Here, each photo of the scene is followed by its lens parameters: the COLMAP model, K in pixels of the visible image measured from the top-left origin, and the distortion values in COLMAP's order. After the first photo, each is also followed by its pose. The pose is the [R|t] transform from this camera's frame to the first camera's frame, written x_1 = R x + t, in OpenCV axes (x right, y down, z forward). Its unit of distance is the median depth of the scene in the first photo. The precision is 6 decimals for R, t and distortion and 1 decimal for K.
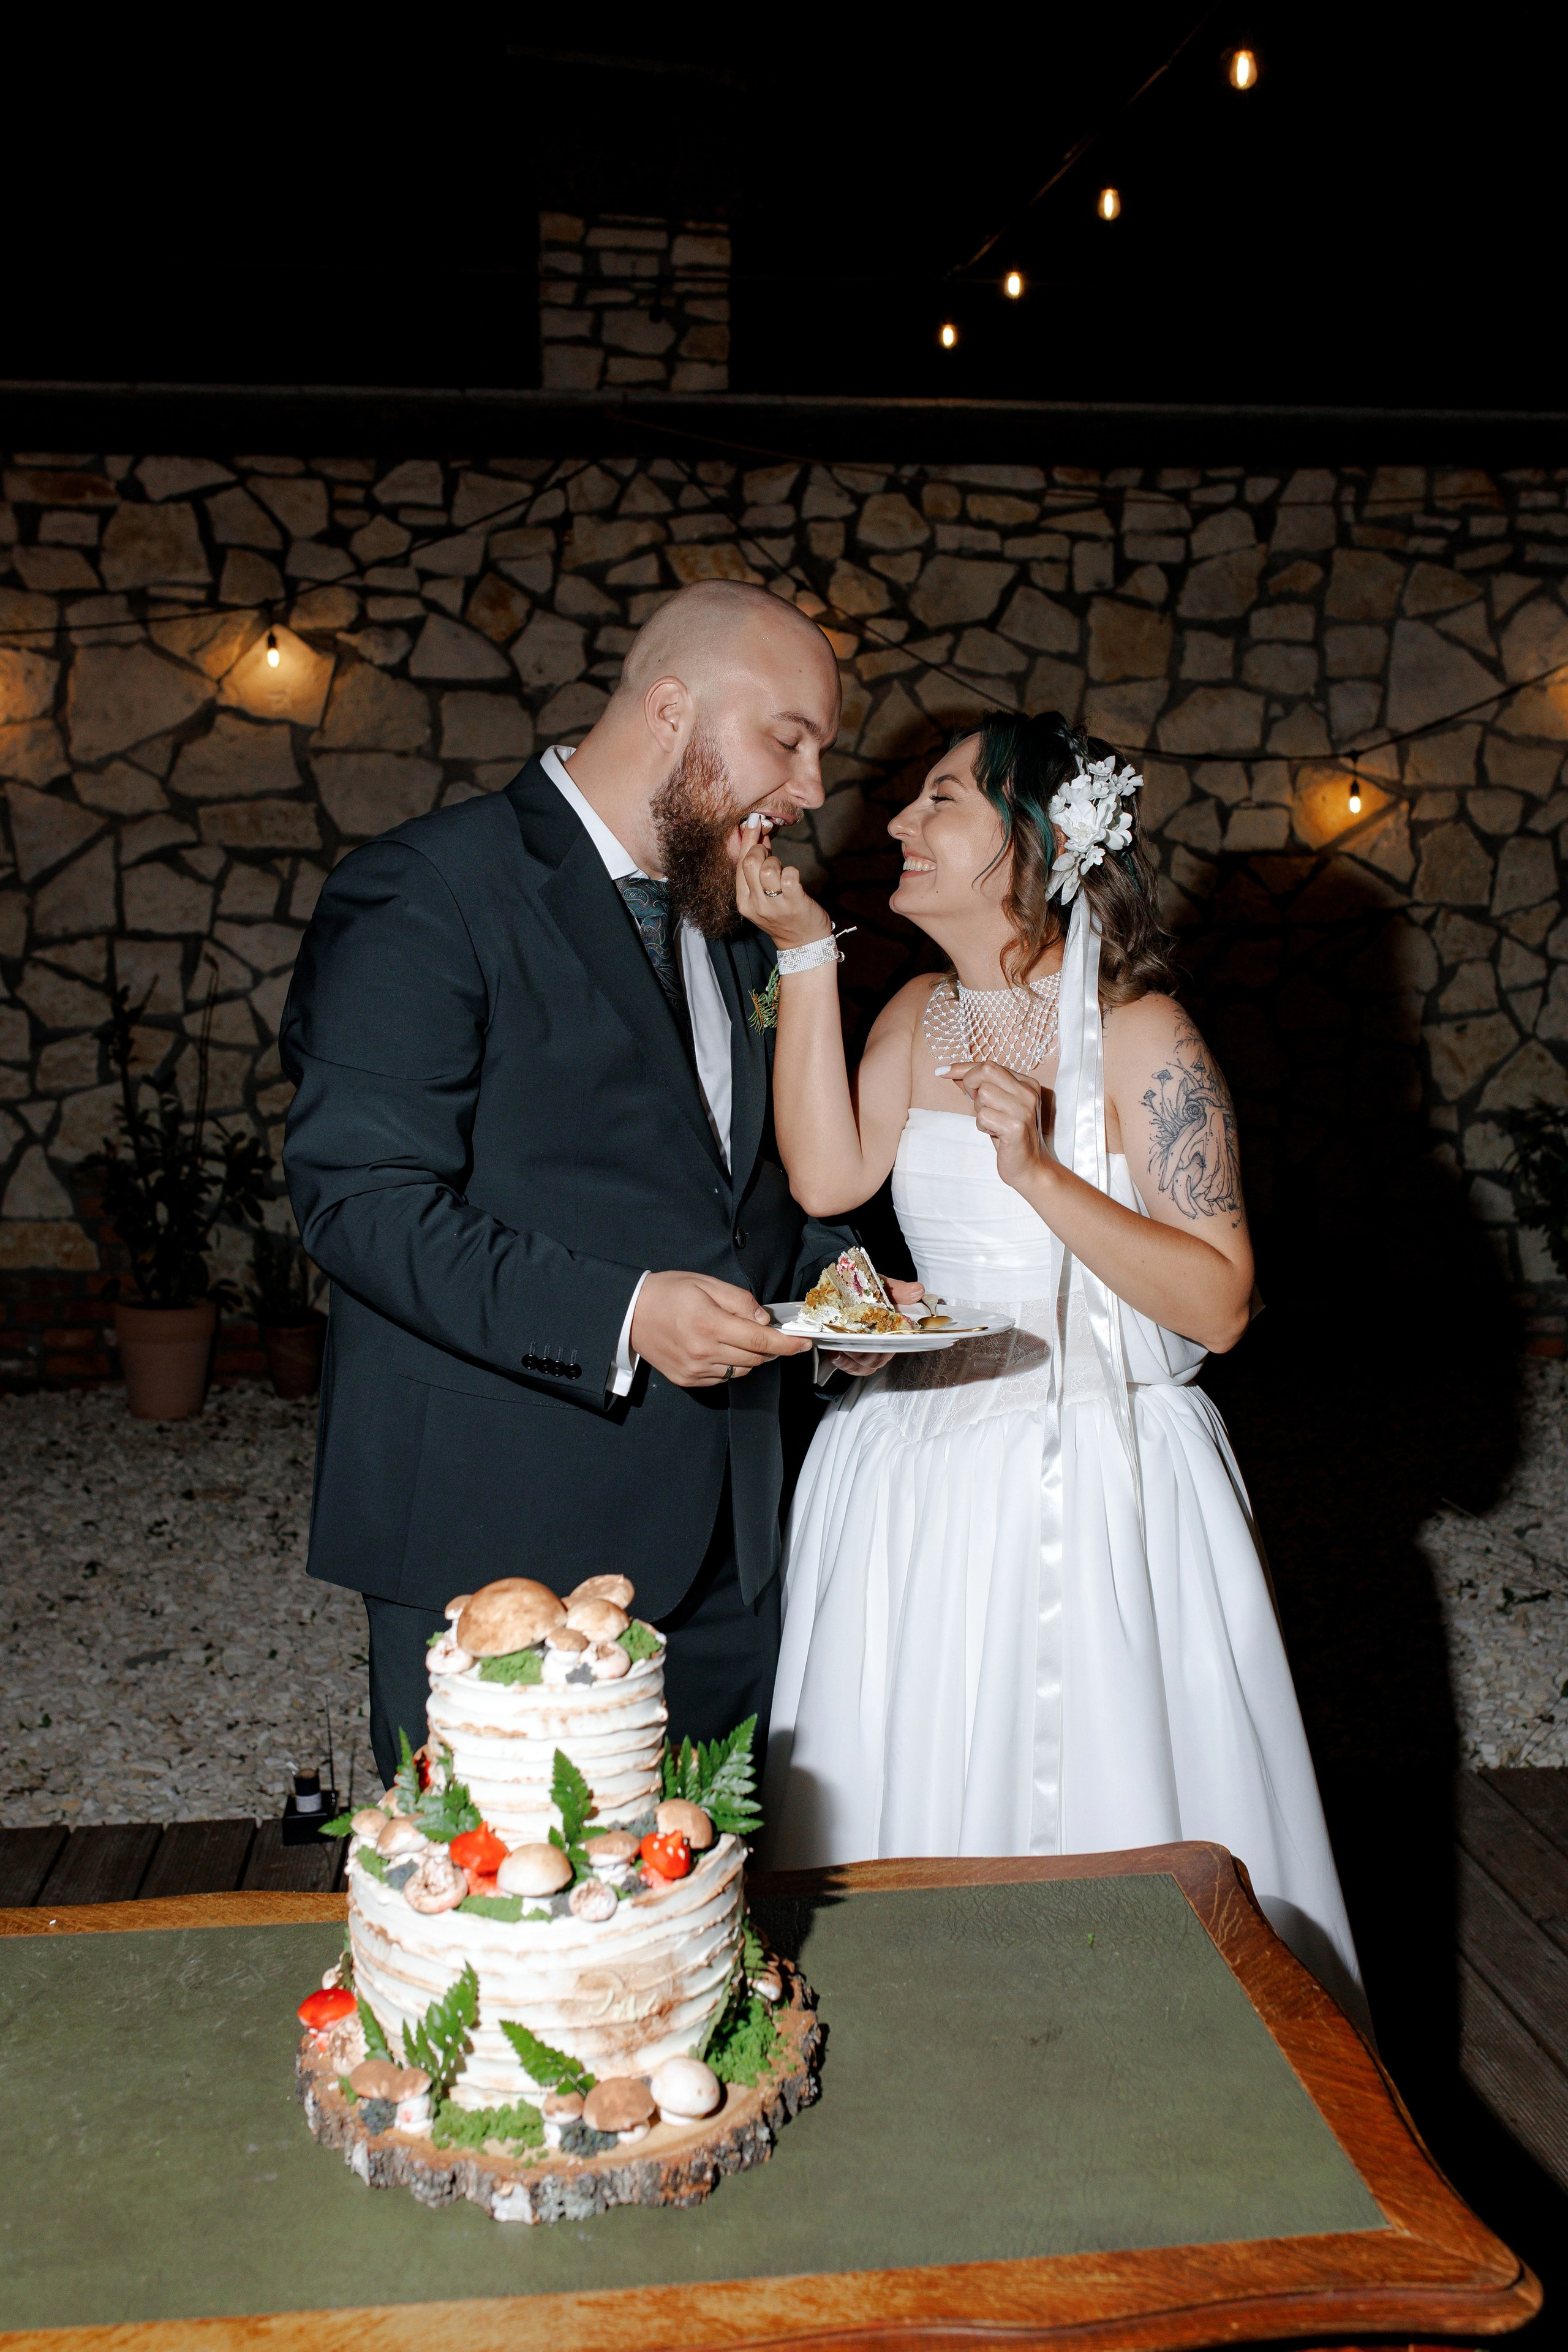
lens RADIAL K [[2301.1, 0, 802.3], [0, 2301.1, 1178.3], [0, 0, 1]] dist [0.001524, 0.000000]
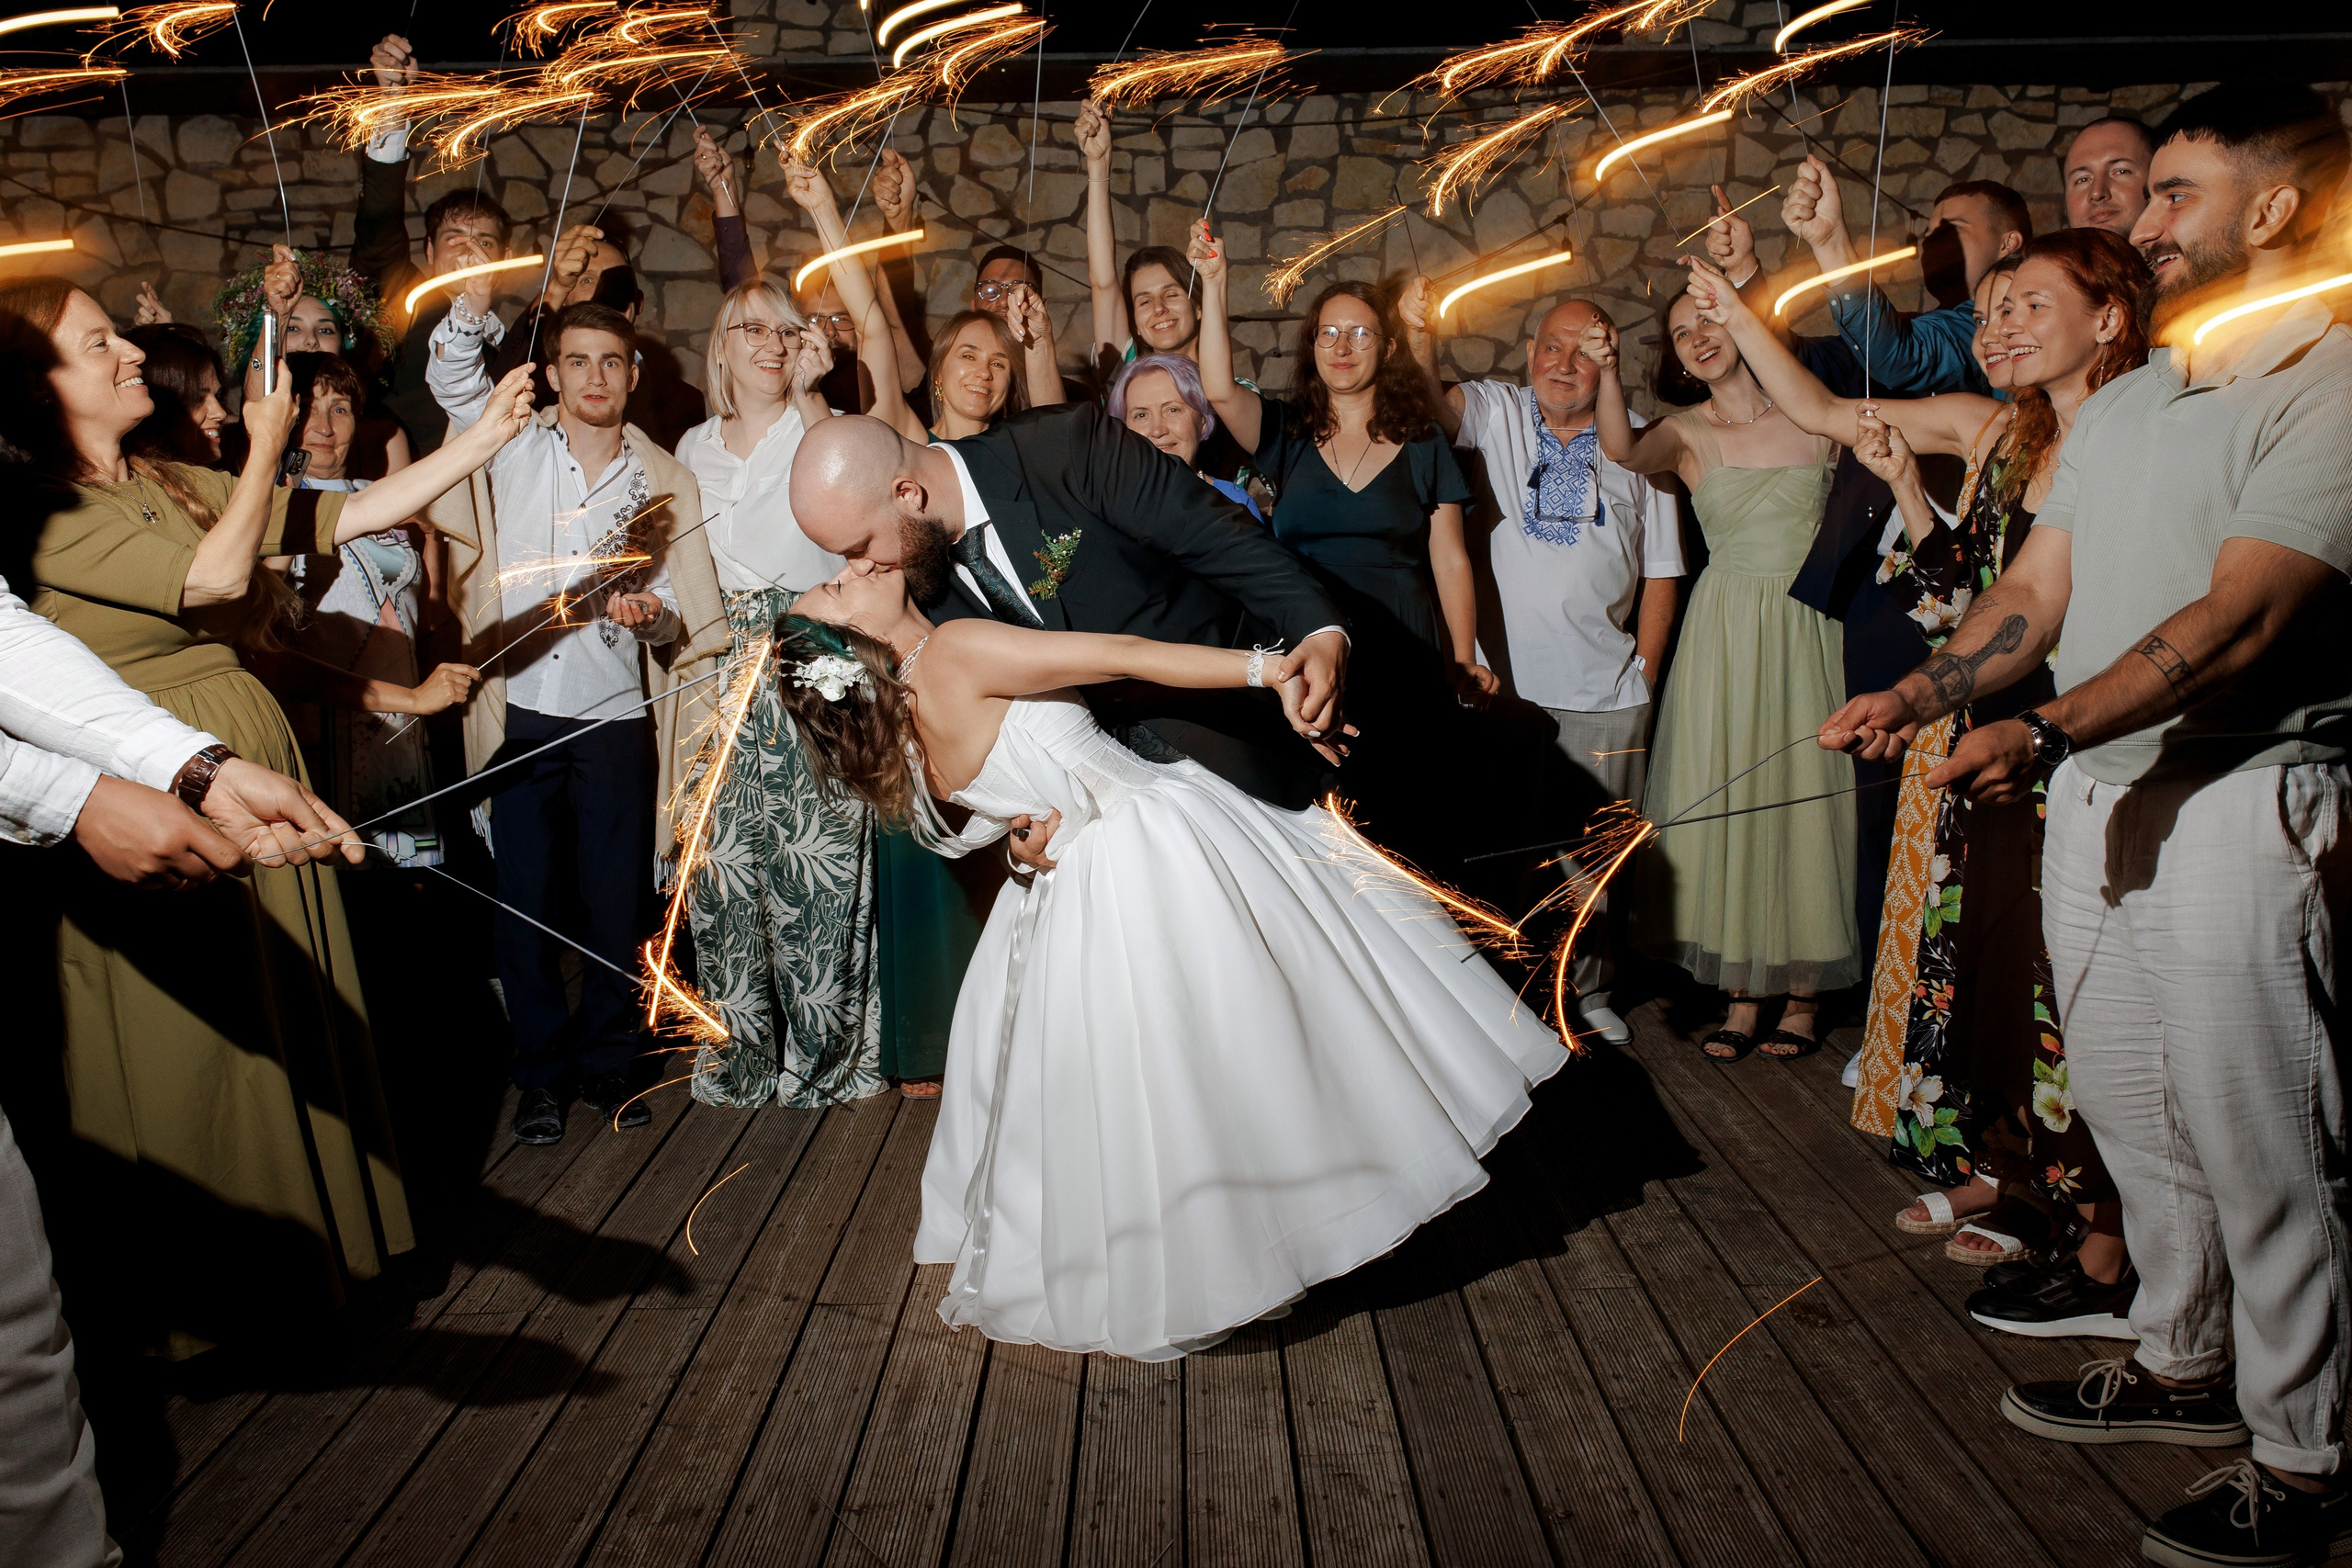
lens RADIAL K [[2300.9, 0, 1184.2], [0, 2300.9, 785.6], [0, 0, 1]] dist [0.001524, 0.000000]
pose [[0.994948, 0.000903, -0.100386, 0.289215], [0.001254, 0.999770, 0.021419, 0.058989], [0.100383, -0.021436, 0.994718, -0.333115]]
